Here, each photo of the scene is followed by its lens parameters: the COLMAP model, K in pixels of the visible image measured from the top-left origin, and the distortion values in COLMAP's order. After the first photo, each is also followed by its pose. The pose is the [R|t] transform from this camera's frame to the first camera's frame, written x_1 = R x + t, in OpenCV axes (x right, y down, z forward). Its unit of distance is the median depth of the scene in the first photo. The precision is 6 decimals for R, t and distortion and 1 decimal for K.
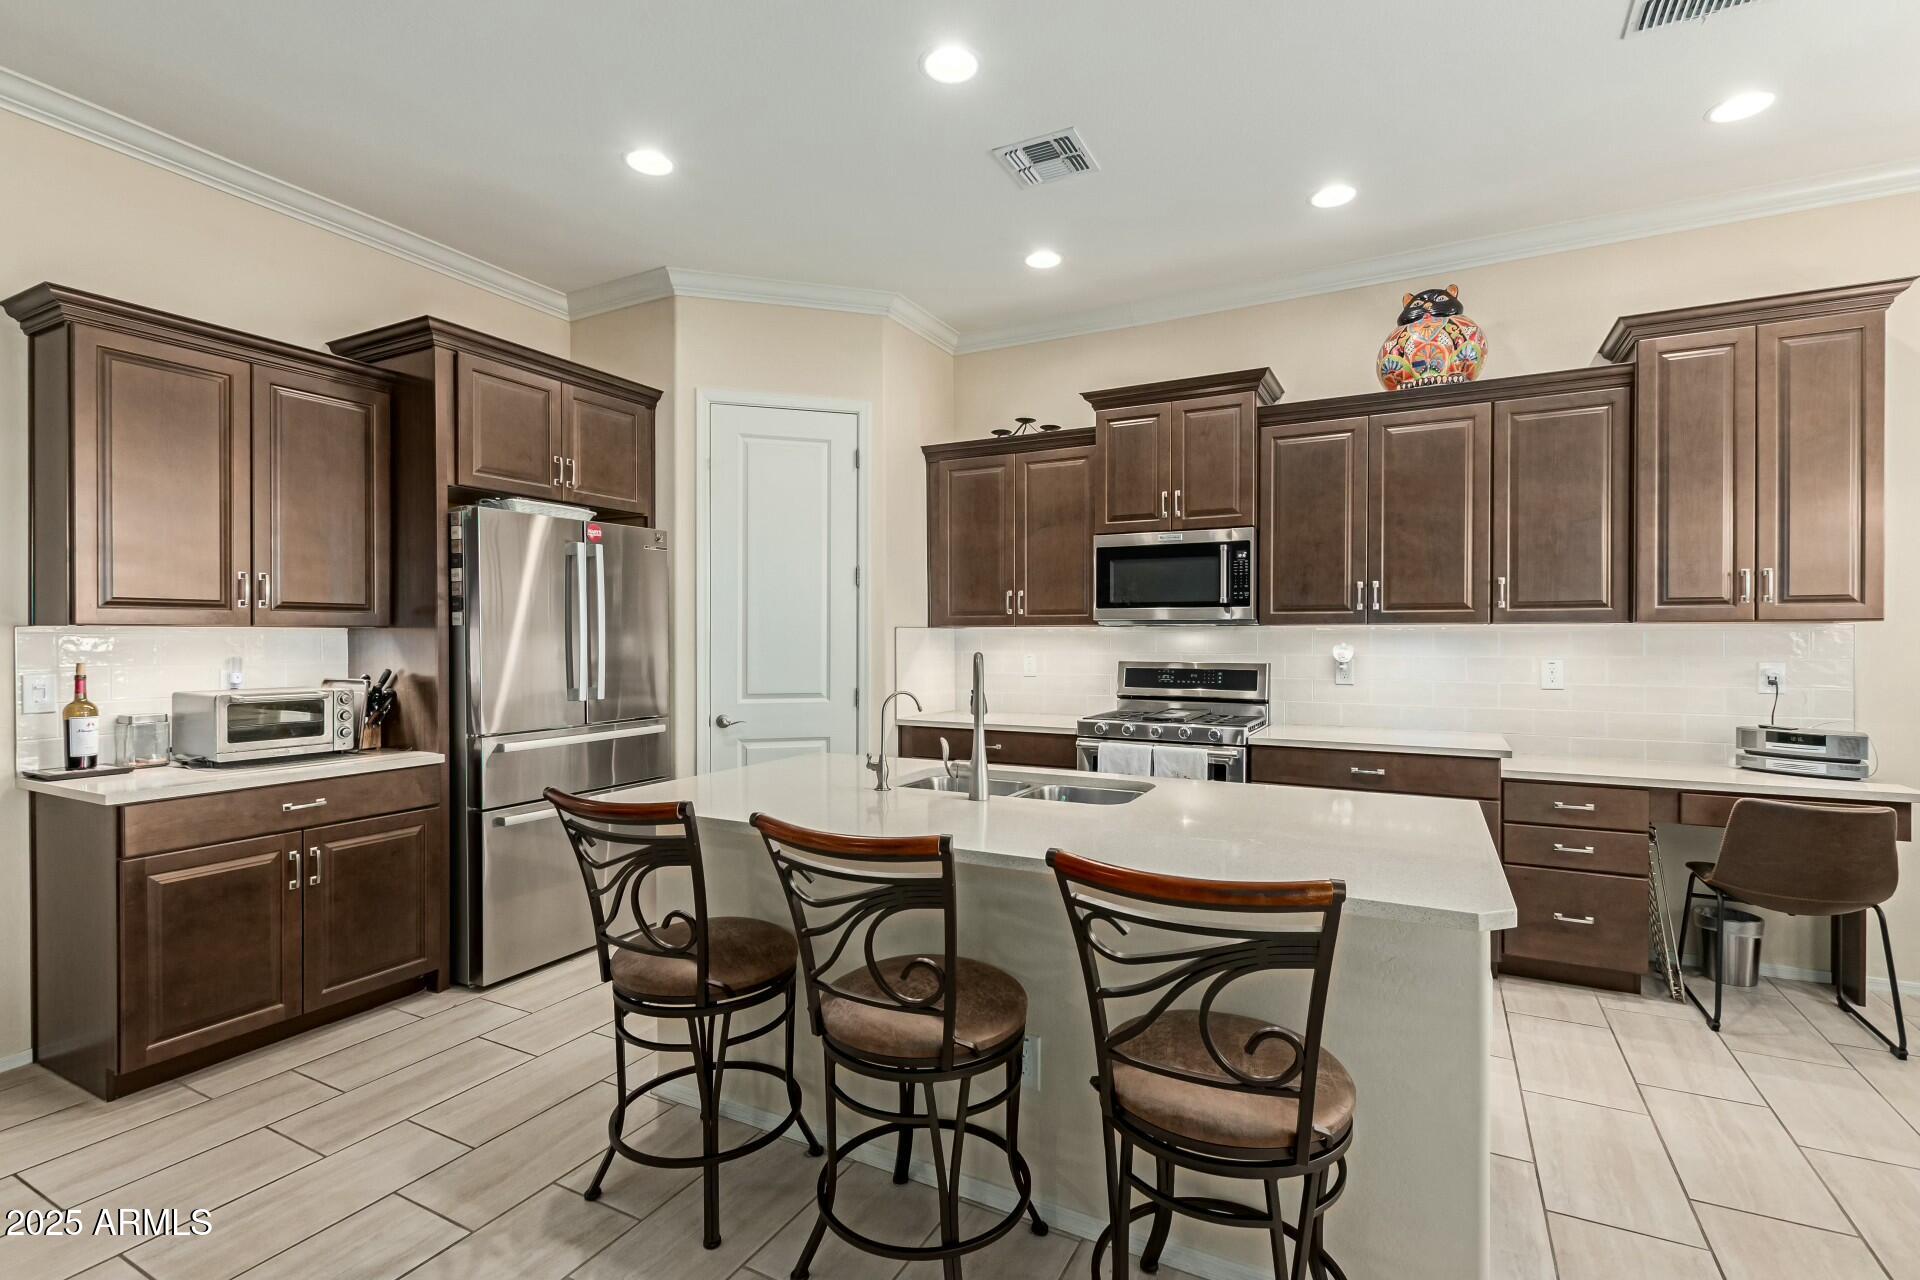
lens RADIAL K [[875.3, 0, 970.5], [0, 875.3, 642.9], [0, 0, 1]] dist [0.008689, -0.004178]
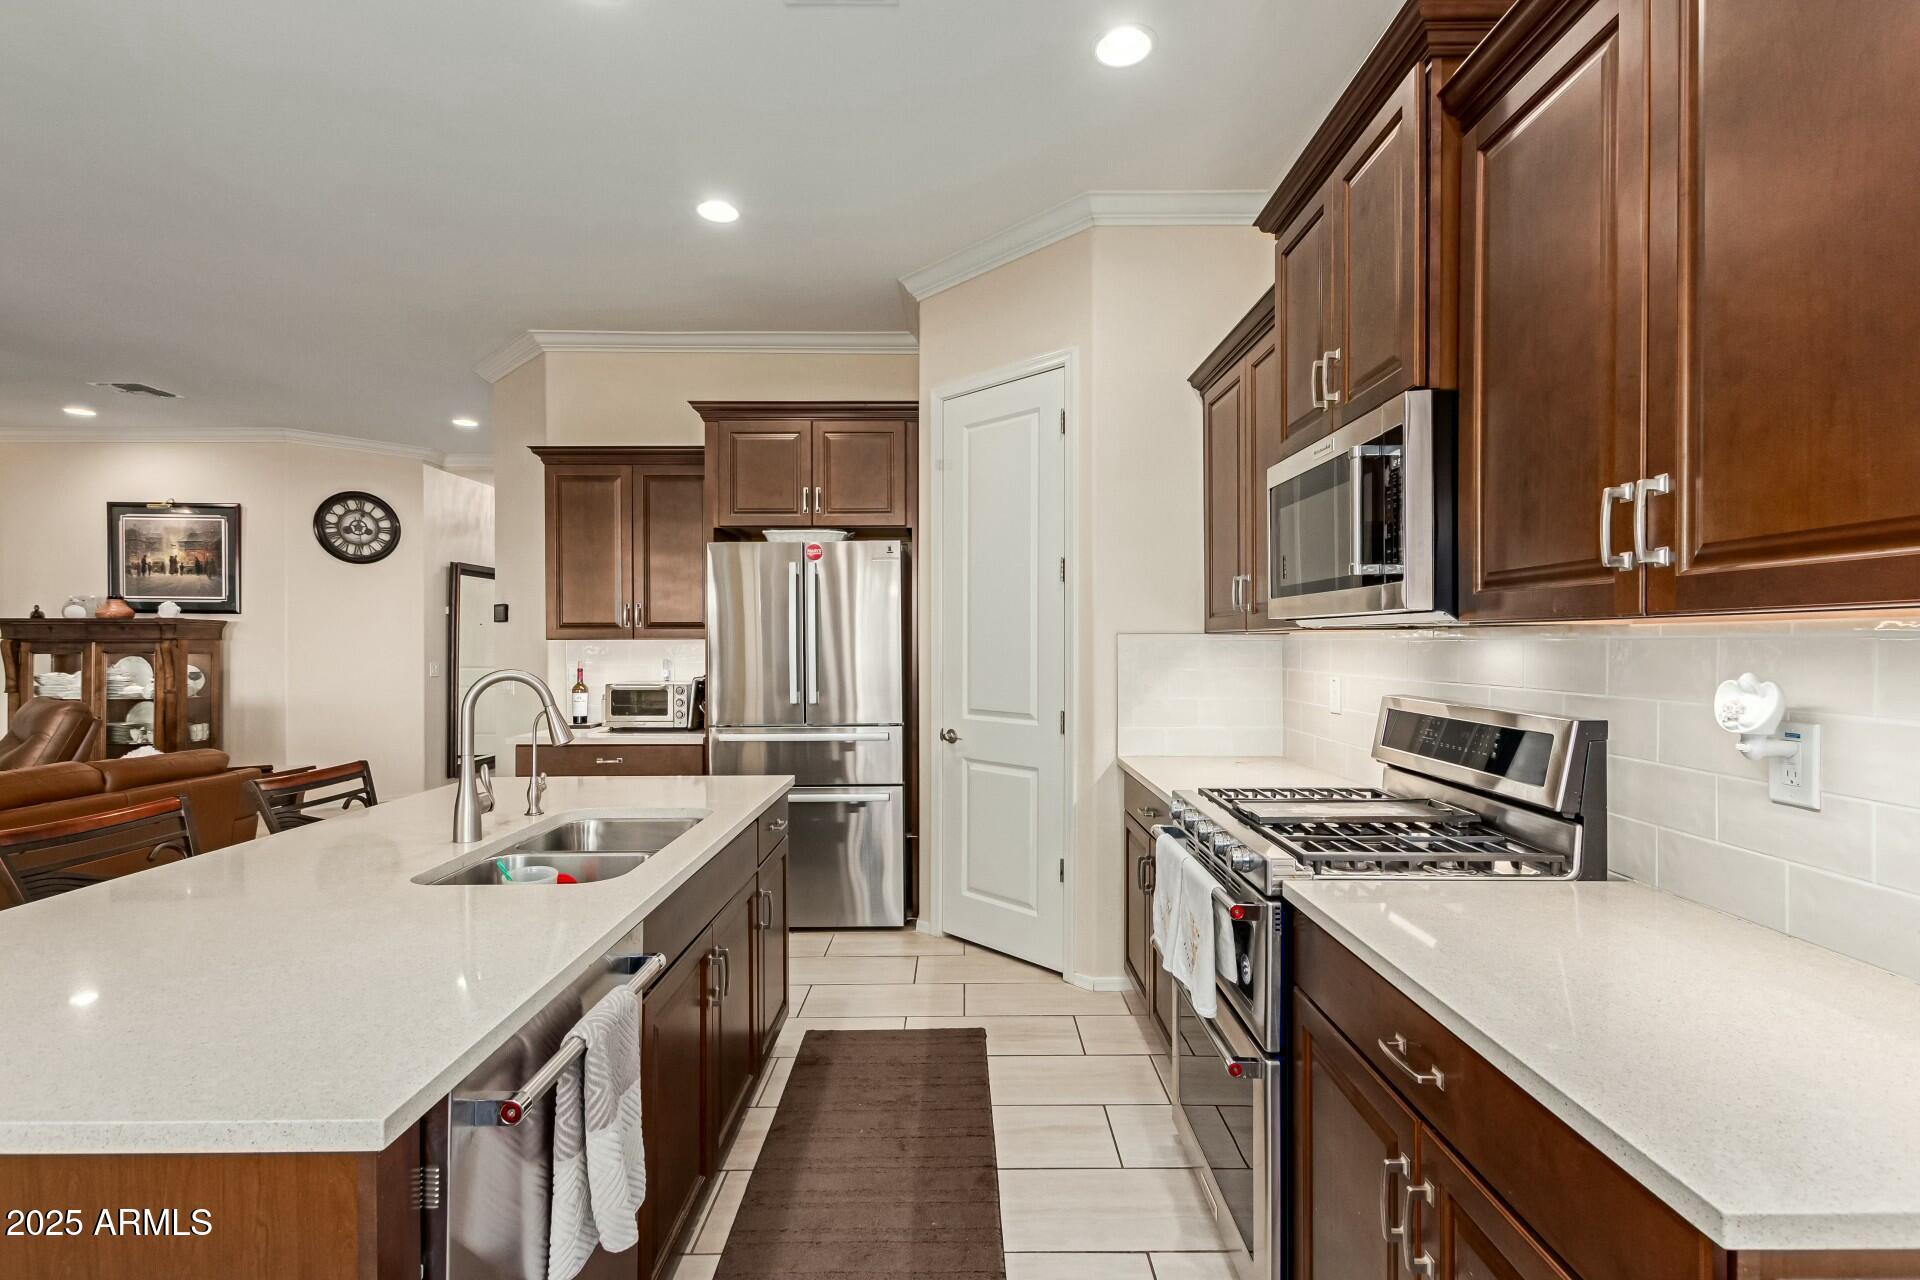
lens RADIAL K [[875.3, 0, 968.2], [0, 875.3, 644.1], [0, 0, 1]] dist [0.008689, -0.004178]
pose [[0.468779, 0.001745, -0.883314, 0.670266], [-0.003195, 0.999995, 0.000280, -0.011333], [0.883310, 0.002691, 0.468782, 0.694340]]
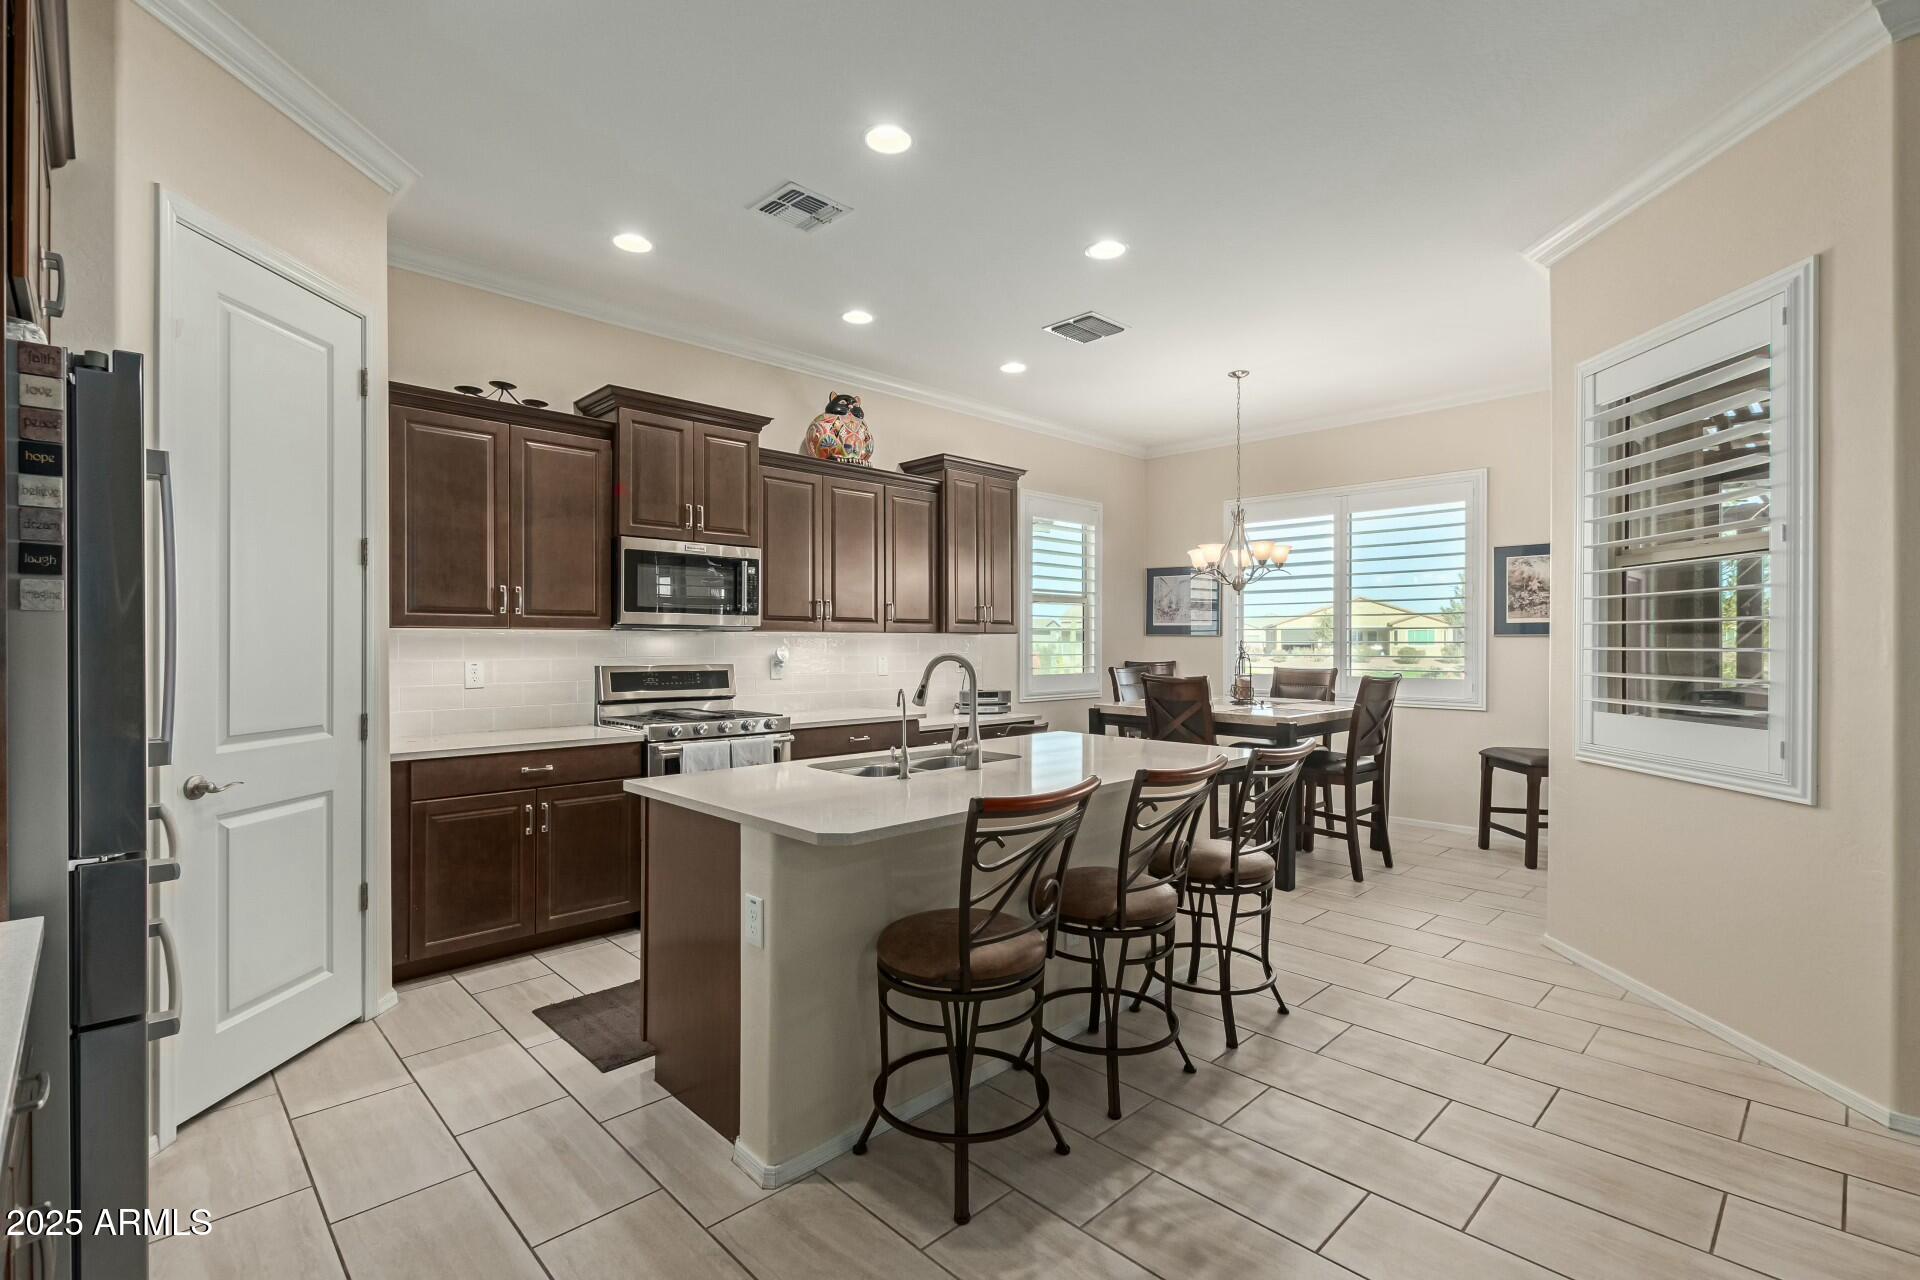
lens RADIAL K [[875.3, 0, 954.9], [0, 875.3, 645.5], [0, 0, 1]] dist [0.008689, -0.004178]
pose [[0.315711, -0.002460, 0.948852, -0.809580], [0.004418, 0.999990, 0.001122, -0.001035], [-0.948845, 0.003838, 0.315719, 0.422495]]
